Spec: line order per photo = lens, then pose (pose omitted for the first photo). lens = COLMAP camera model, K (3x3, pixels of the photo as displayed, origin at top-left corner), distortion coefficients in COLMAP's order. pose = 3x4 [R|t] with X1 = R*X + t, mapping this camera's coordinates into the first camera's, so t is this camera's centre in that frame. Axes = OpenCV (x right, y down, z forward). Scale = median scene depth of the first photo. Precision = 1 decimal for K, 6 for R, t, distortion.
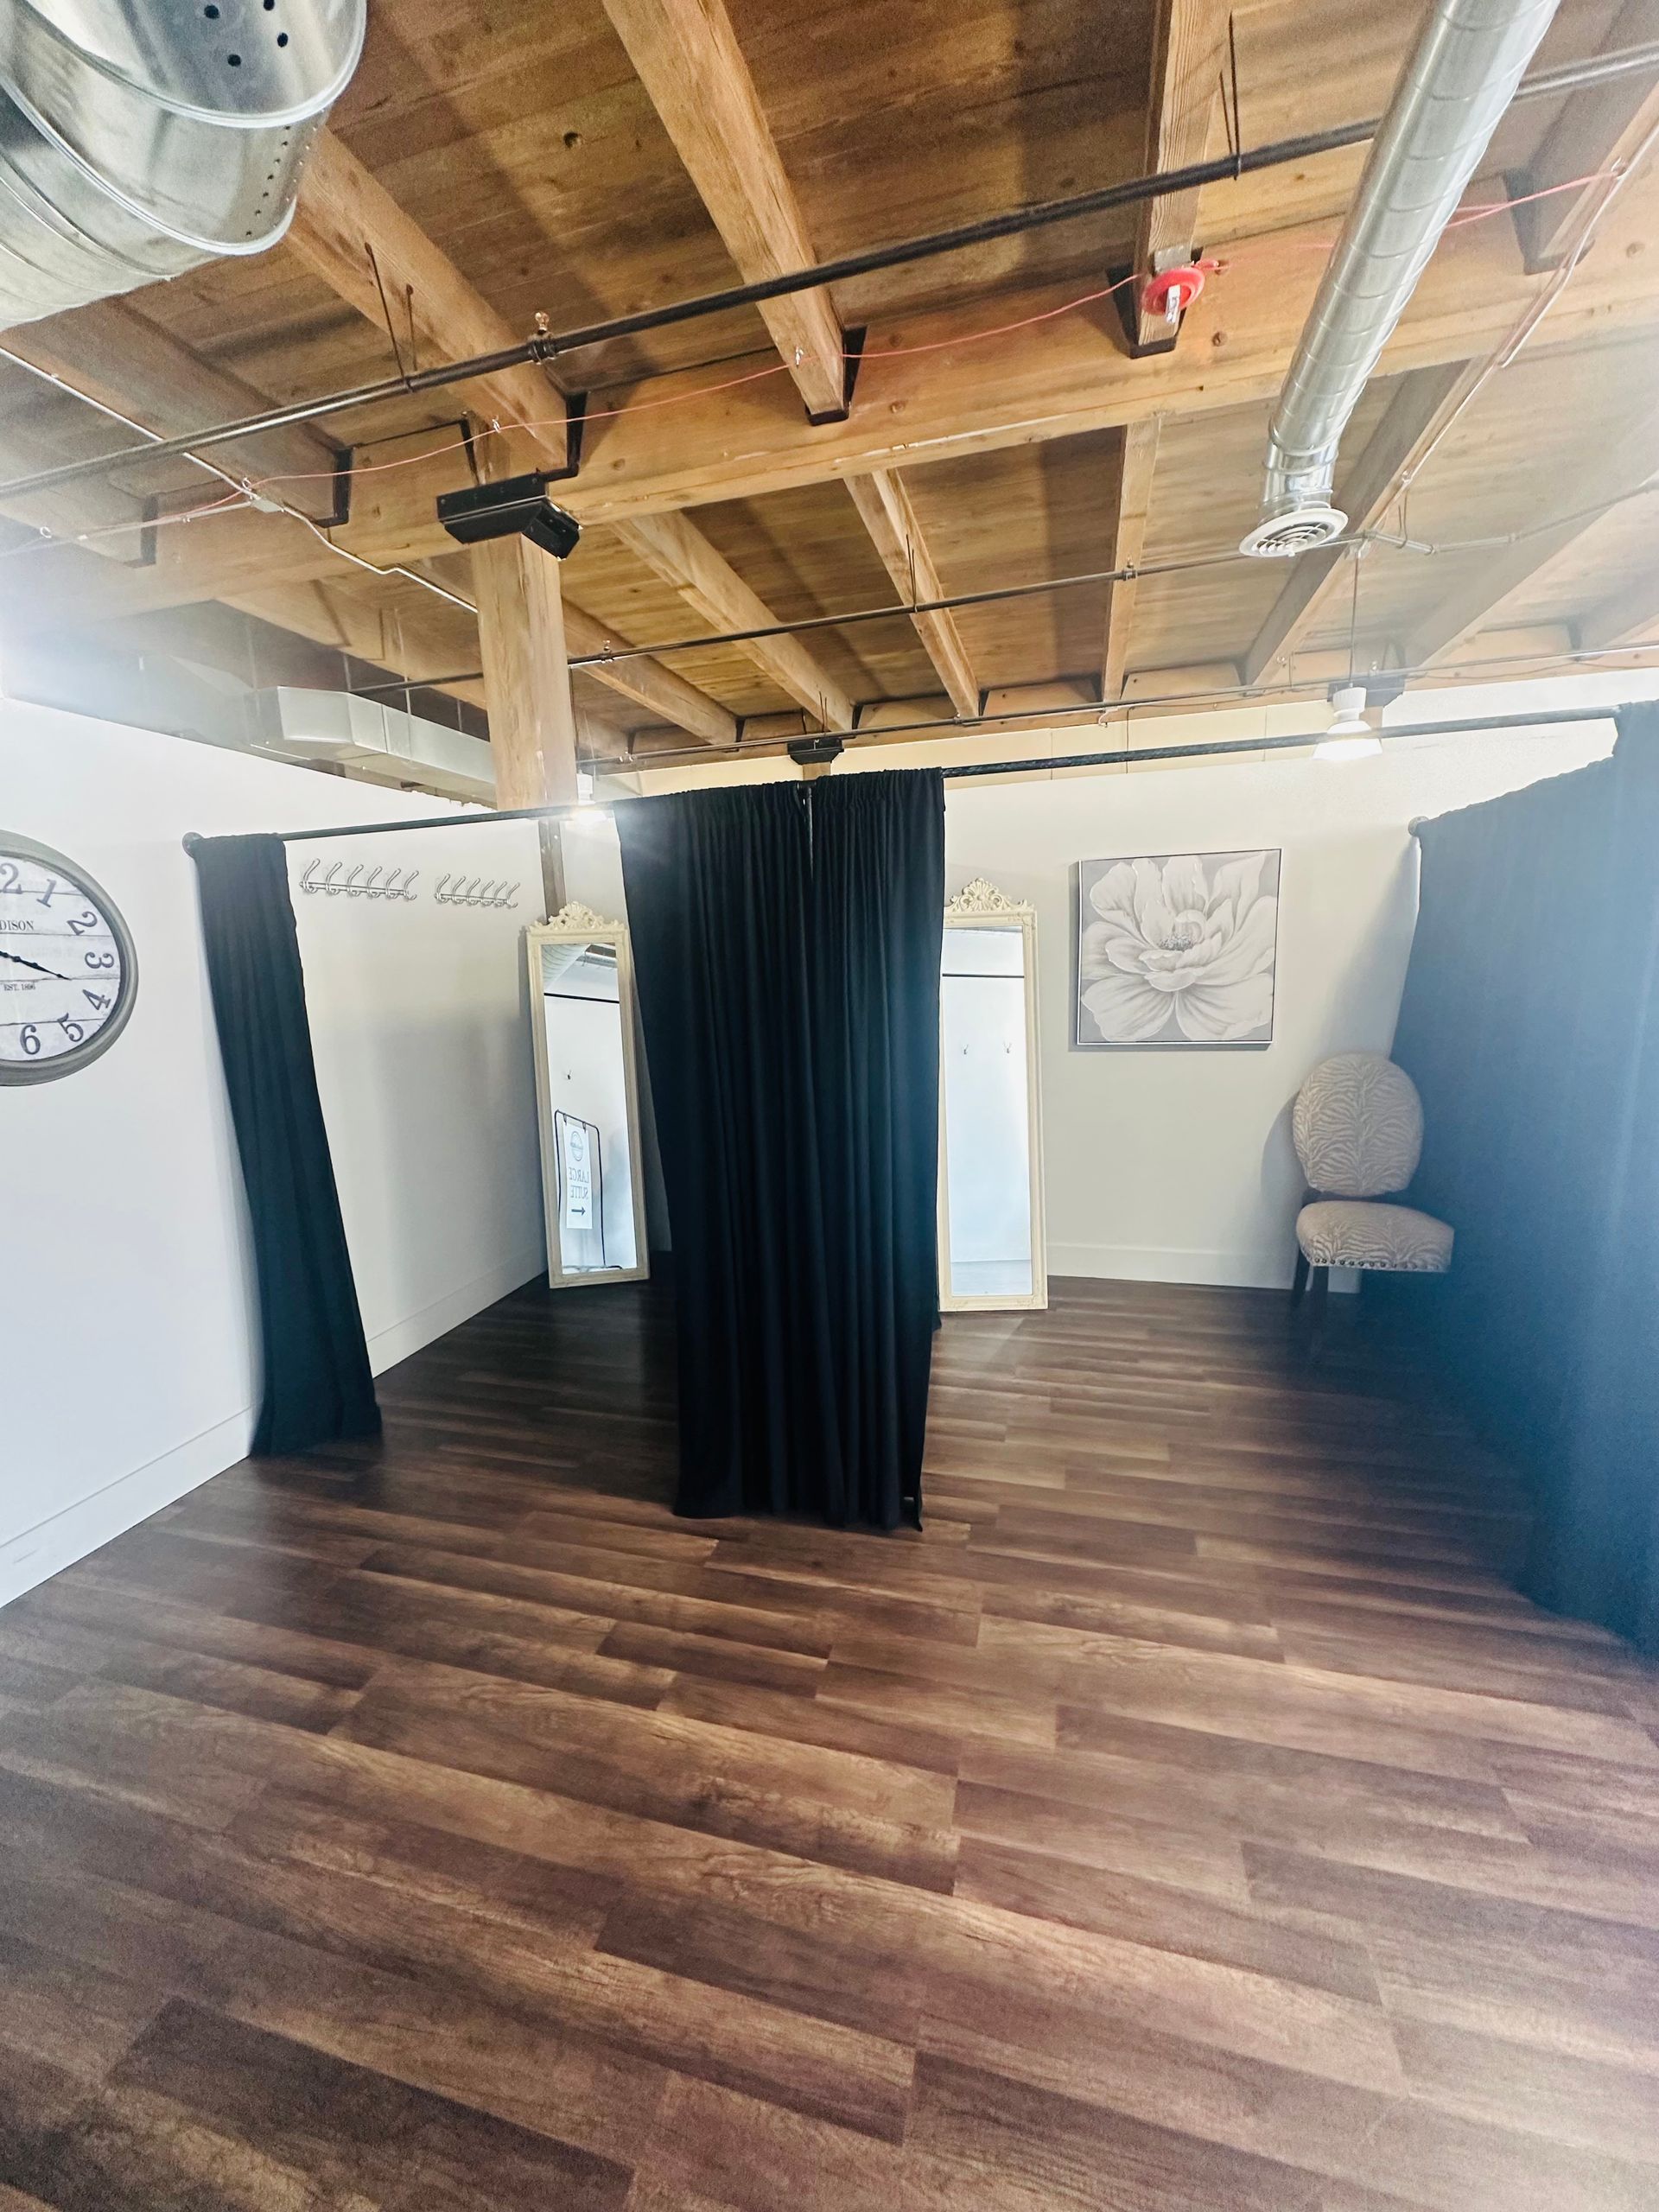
lens RADIAL K [[878.1, 0, 829.5], [0, 878.1, 1106.0], [0, 0, 1]] dist [-0.000079, -0.000119]
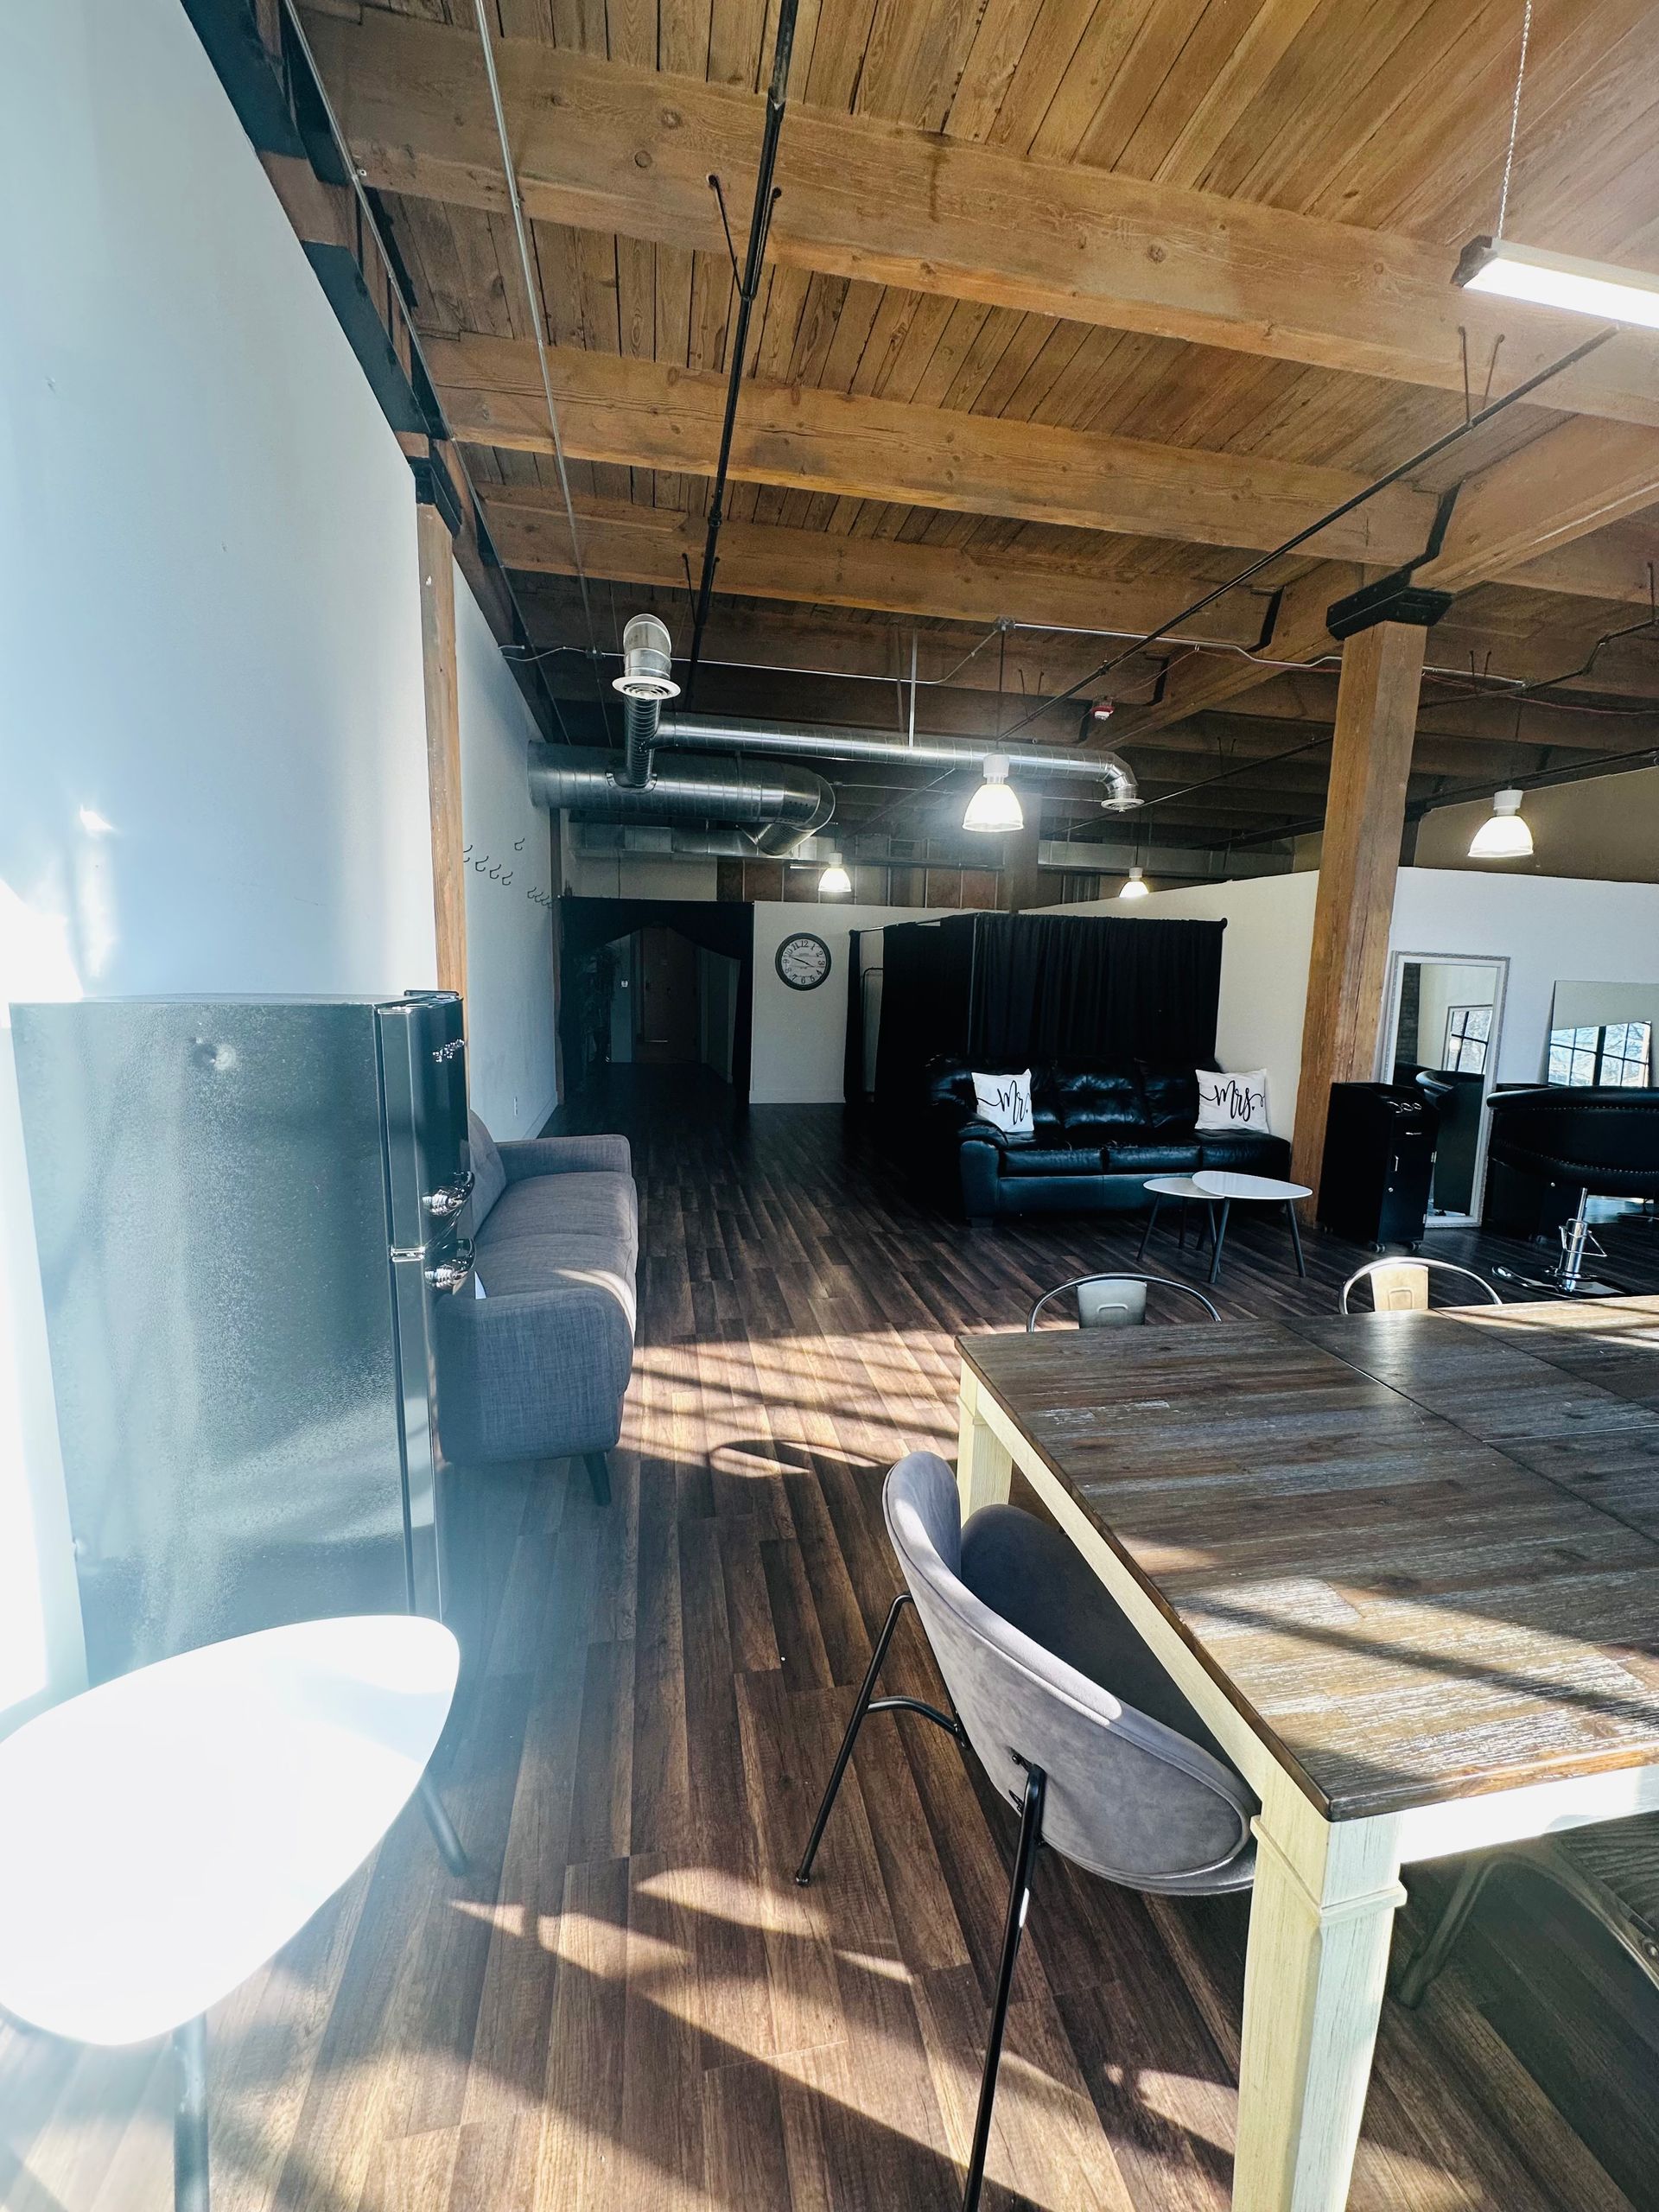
lens RADIAL K [[878.1, 0, 829.5], [0, 878.1, 1106.0], [0, 0, 1]] dist [-0.000079, -0.000119]
pose [[0.449919, 0.183136, -0.874090, 0.474228], [-0.192446, 0.975636, 0.105354, 0.007622], [0.872088, 0.120814, 0.474201, -0.136387]]
